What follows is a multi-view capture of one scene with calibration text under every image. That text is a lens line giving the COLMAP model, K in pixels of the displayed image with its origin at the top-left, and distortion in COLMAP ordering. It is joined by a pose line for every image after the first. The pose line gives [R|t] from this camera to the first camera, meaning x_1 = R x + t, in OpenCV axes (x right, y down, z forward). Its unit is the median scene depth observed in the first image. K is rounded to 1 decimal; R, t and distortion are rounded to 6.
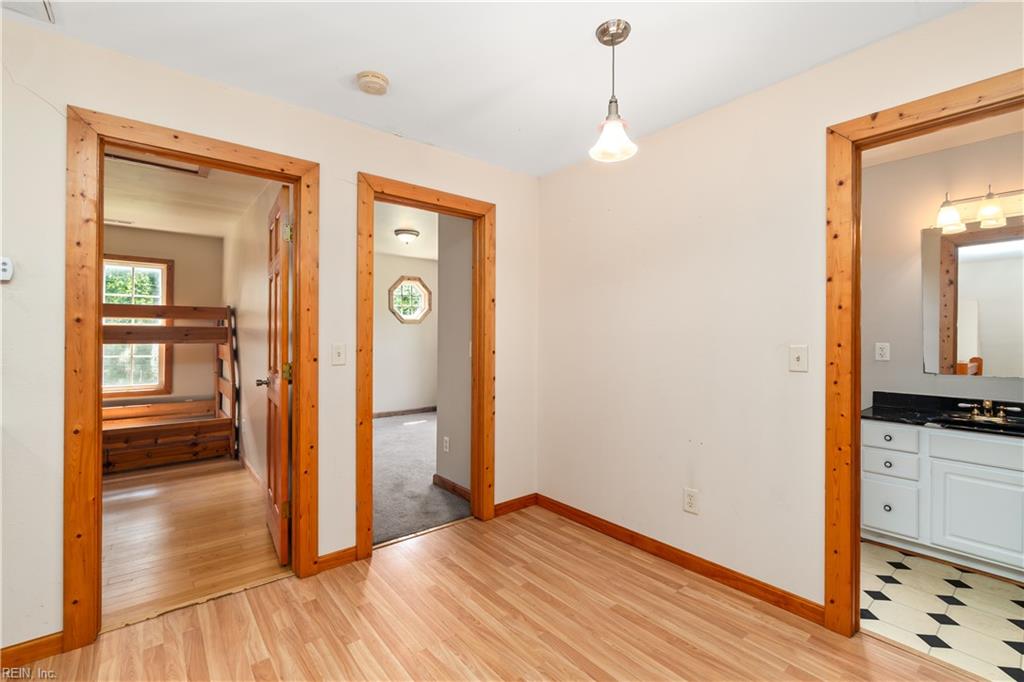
lens RADIAL K [[444.0, 0, 513.9], [0, 444.0, 341.3], [0, 0, 1]] dist [-0.000354, -0.000213]
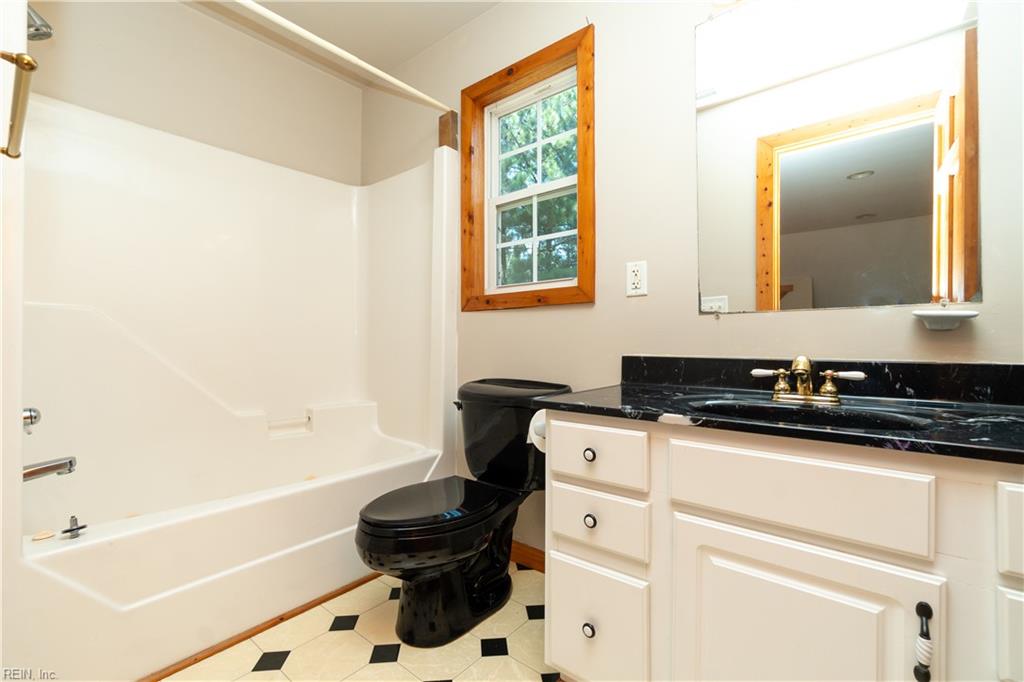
lens RADIAL K [[444.0, 0, 510.2], [0, 444.0, 339.2], [0, 0, 1]] dist [-0.000354, -0.000213]
pose [[0.981449, -0.006726, 0.191607, 0.696936], [0.009313, 0.999877, -0.012607, 0.117480], [-0.191499, 0.014157, 0.981391, 0.620518]]
